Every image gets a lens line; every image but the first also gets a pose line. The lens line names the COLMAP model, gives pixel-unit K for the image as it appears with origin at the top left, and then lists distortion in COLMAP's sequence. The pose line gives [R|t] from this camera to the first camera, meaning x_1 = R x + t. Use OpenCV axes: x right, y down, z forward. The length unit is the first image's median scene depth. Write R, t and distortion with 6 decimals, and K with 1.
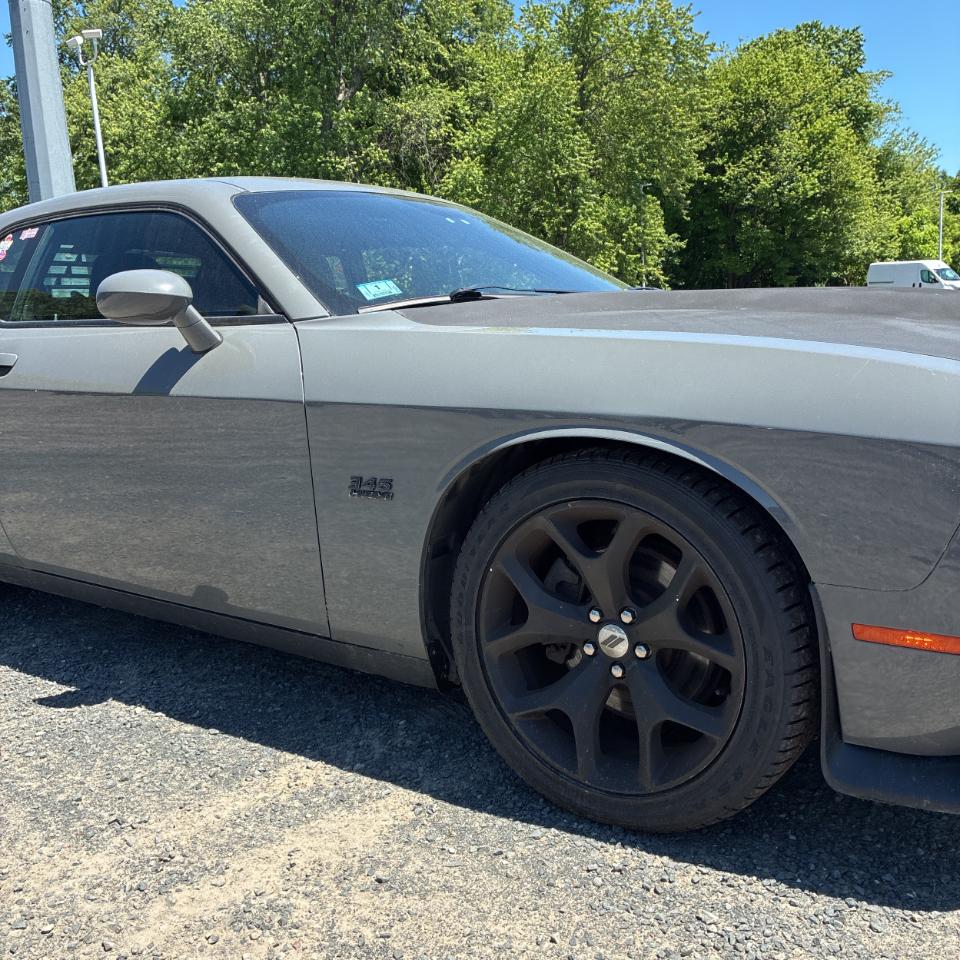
lens RADIAL K [[967.0, 0, 479.1], [0, 967.0, 479.8], [0, 0, 1]] dist [0.013952, 0.009995]
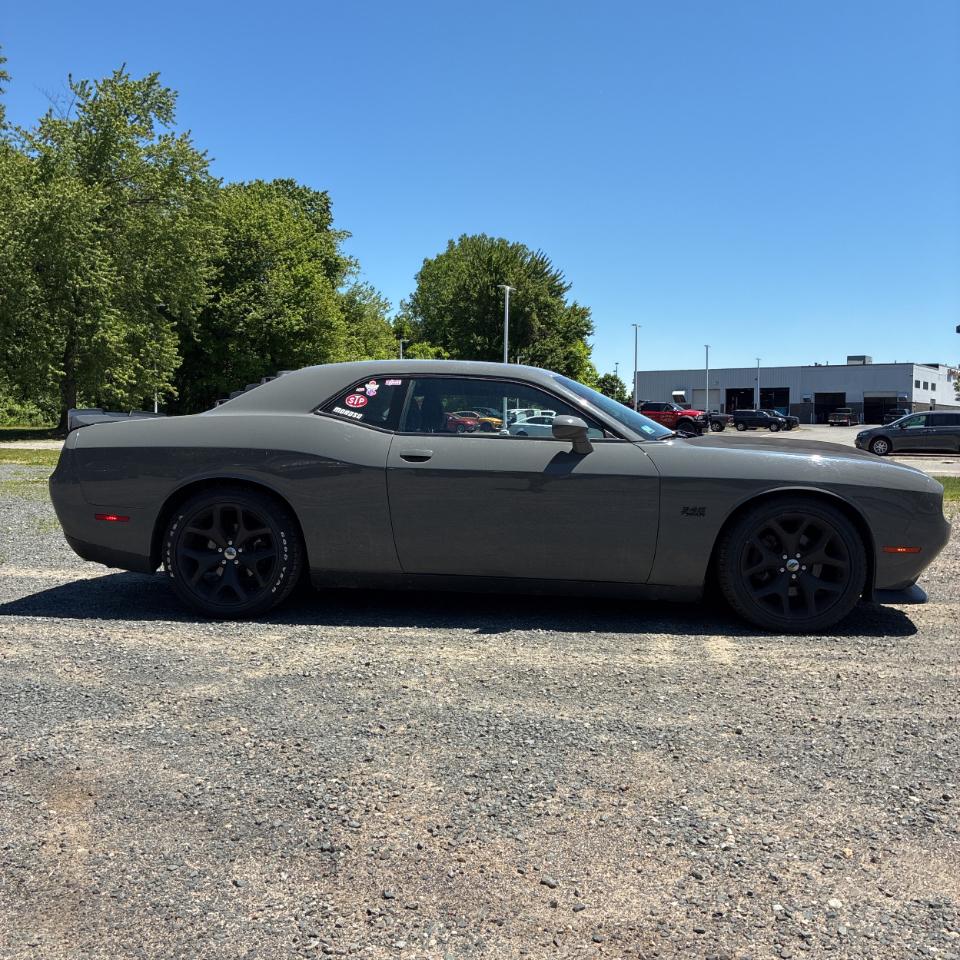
lens RADIAL K [[968.3, 0, 480.3], [0, 968.3, 481.6], [0, 0, 1]] dist [-0.007048, -0.006836]
pose [[0.847158, 0.024186, 0.530791, -0.087827], [0.038142, 0.993618, -0.106151, 0.008016], [-0.529971, 0.110172, 0.840829, -0.036497]]
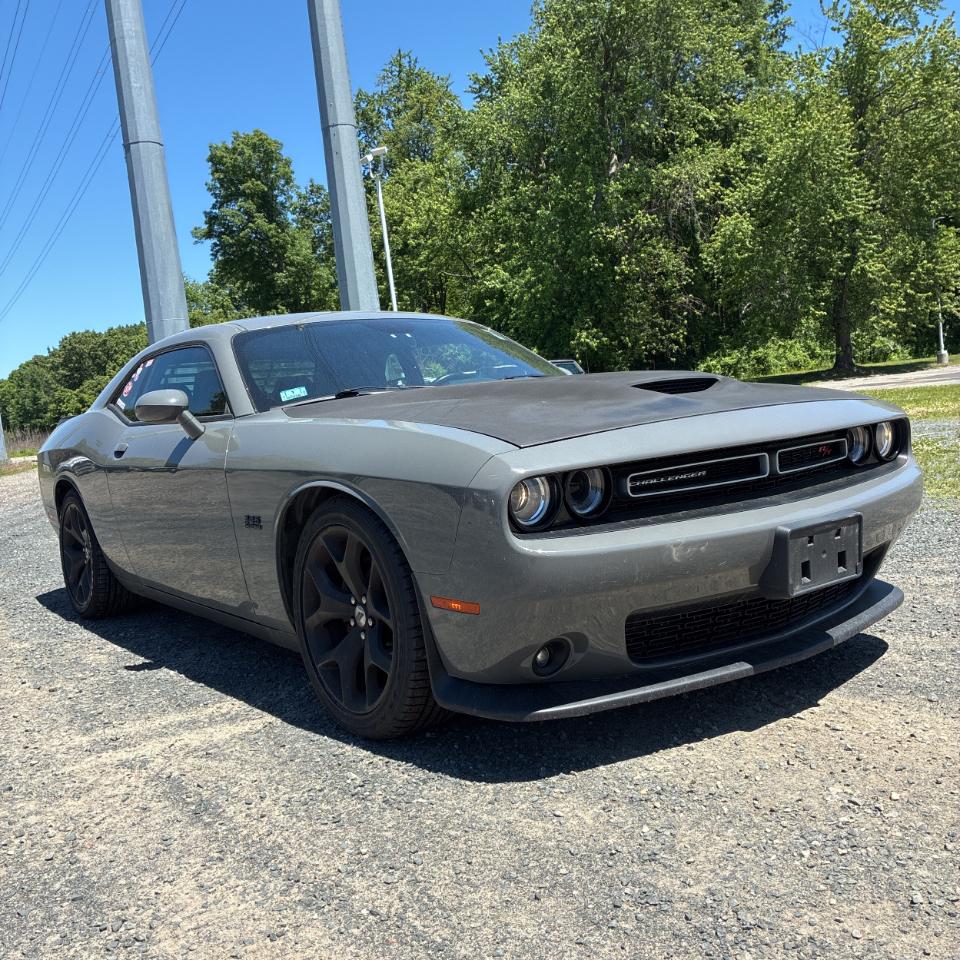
lens RADIAL K [[967.0, 0, 479.1], [0, 967.0, 479.8], [0, 0, 1]] dist [0.013952, 0.009995]
pose [[0.950477, -0.029573, -0.309386, 0.035342], [0.010884, 0.998019, -0.061958, 0.001944], [0.310605, 0.055522, 0.948916, -0.018894]]
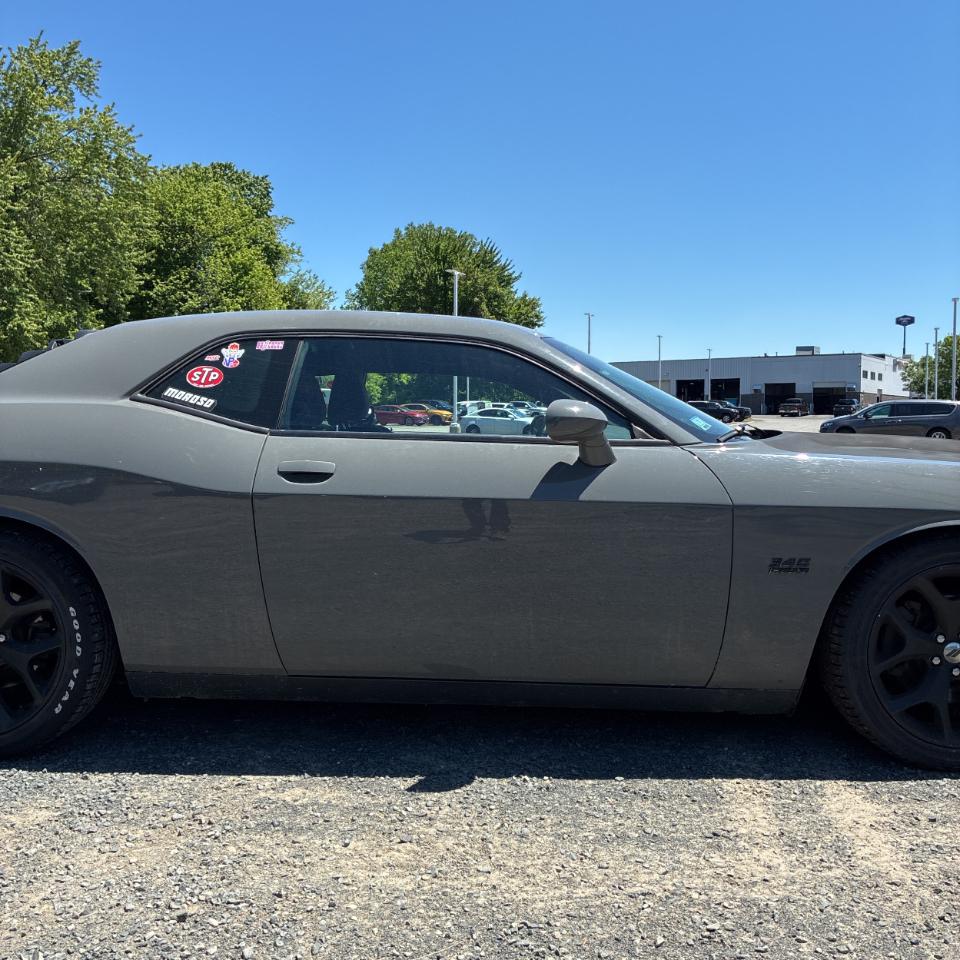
lens RADIAL K [[970.2, 0, 474.9], [0, 970.2, 471.3], [0, 0, 1]] dist [0.011290, 0.008111]
pose [[0.821911, 0.018889, 0.569303, -0.061183], [0.051562, 0.992880, -0.107383, 0.000012], [-0.567277, 0.117614, 0.815085, 0.004136]]
